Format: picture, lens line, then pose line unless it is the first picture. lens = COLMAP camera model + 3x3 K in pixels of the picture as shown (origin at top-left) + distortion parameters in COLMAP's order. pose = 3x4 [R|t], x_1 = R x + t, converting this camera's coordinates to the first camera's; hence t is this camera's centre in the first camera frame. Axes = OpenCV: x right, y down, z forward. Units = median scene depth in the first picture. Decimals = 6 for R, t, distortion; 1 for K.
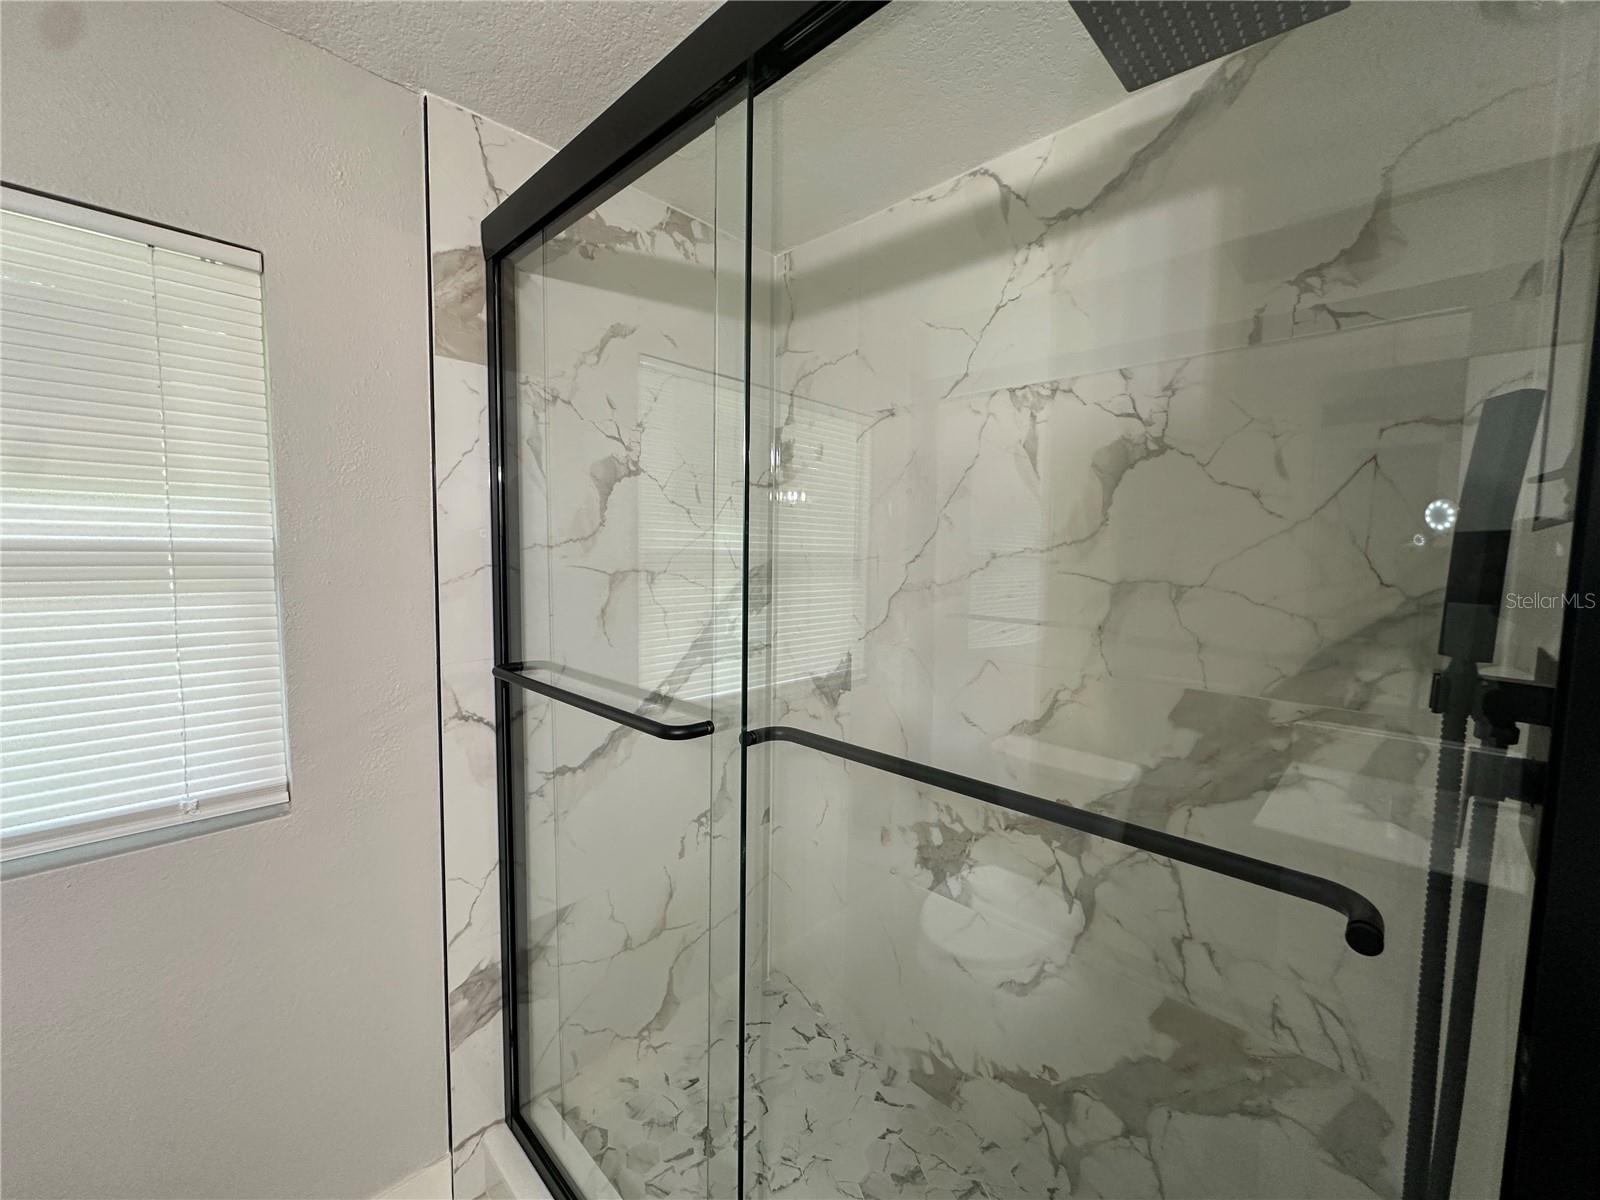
lens RADIAL K [[643.3, 0, 810.3], [0, 643.3, 598.6], [0, 0, 1]] dist [-0.004490, 0.000135]
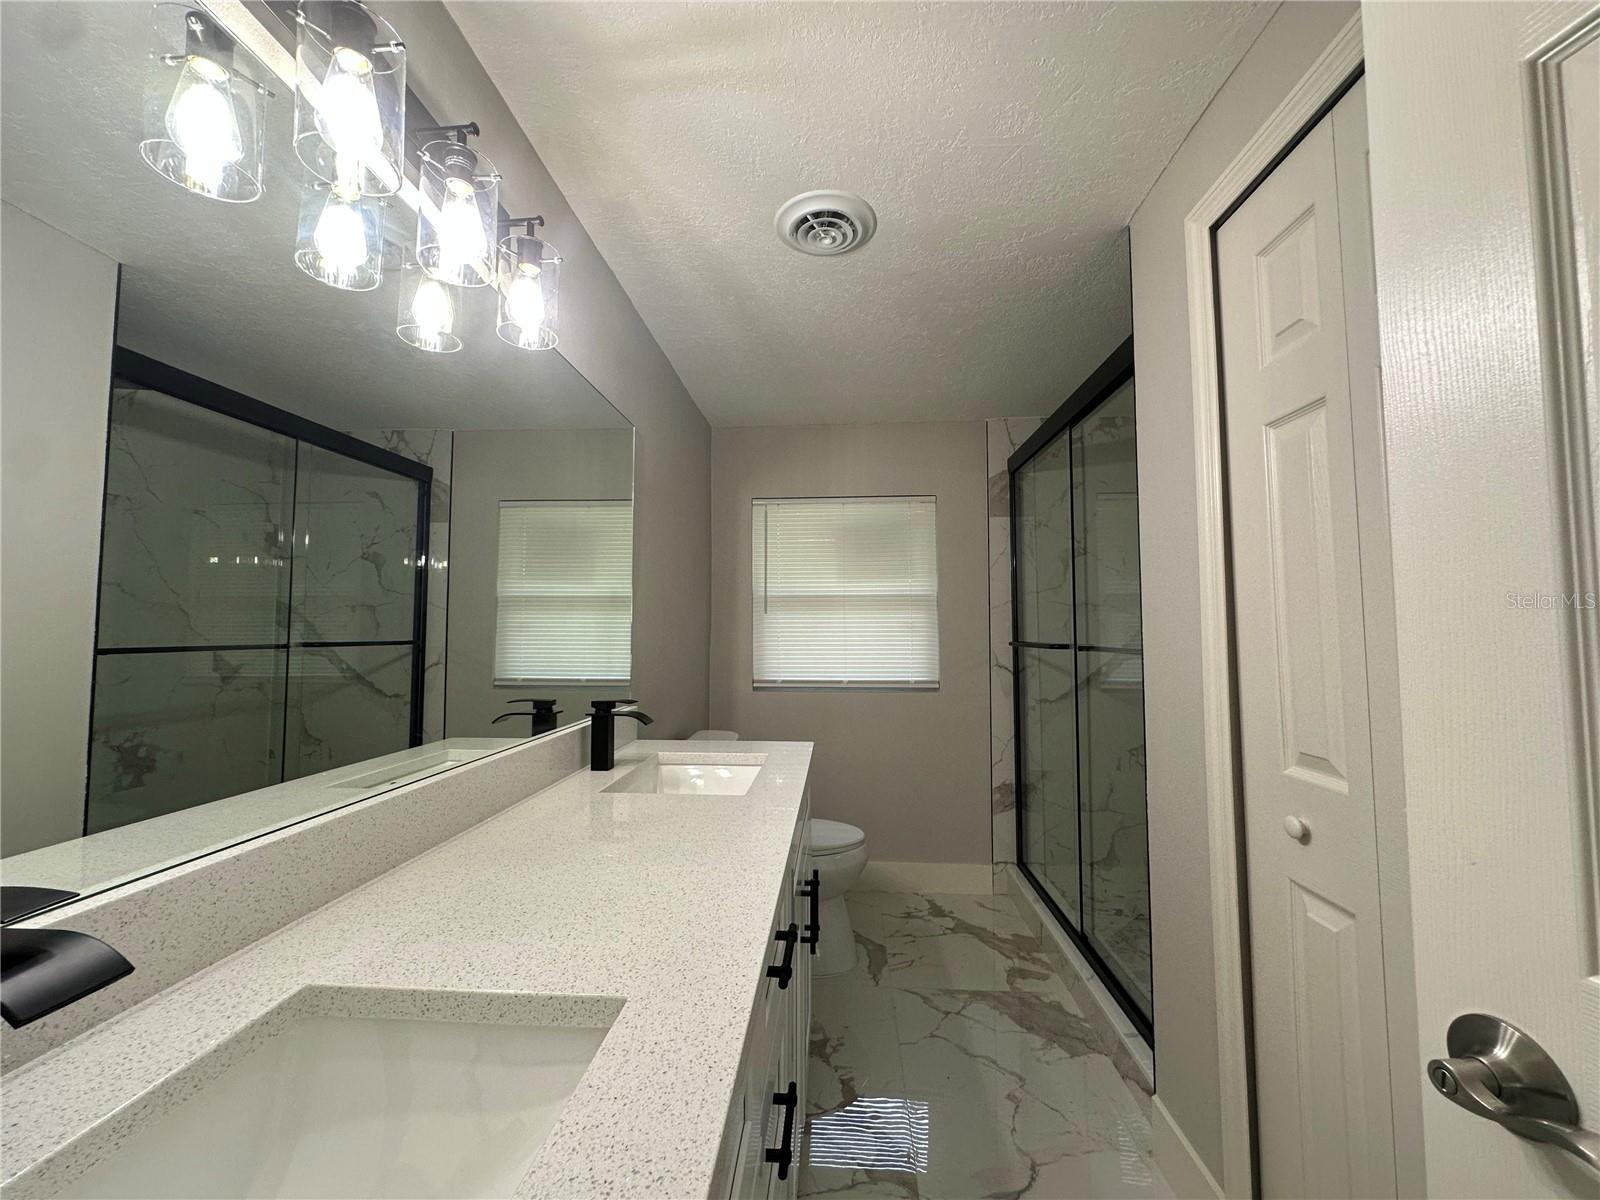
lens RADIAL K [[643.3, 0, 802.4], [0, 643.3, 599.7], [0, 0, 1]] dist [-0.004490, 0.000135]
pose [[0.635572, -0.058026, -0.769858, 0.779469], [-0.045595, 0.992610, -0.112457, 0.229848], [0.770694, 0.106576, 0.628229, -0.995819]]
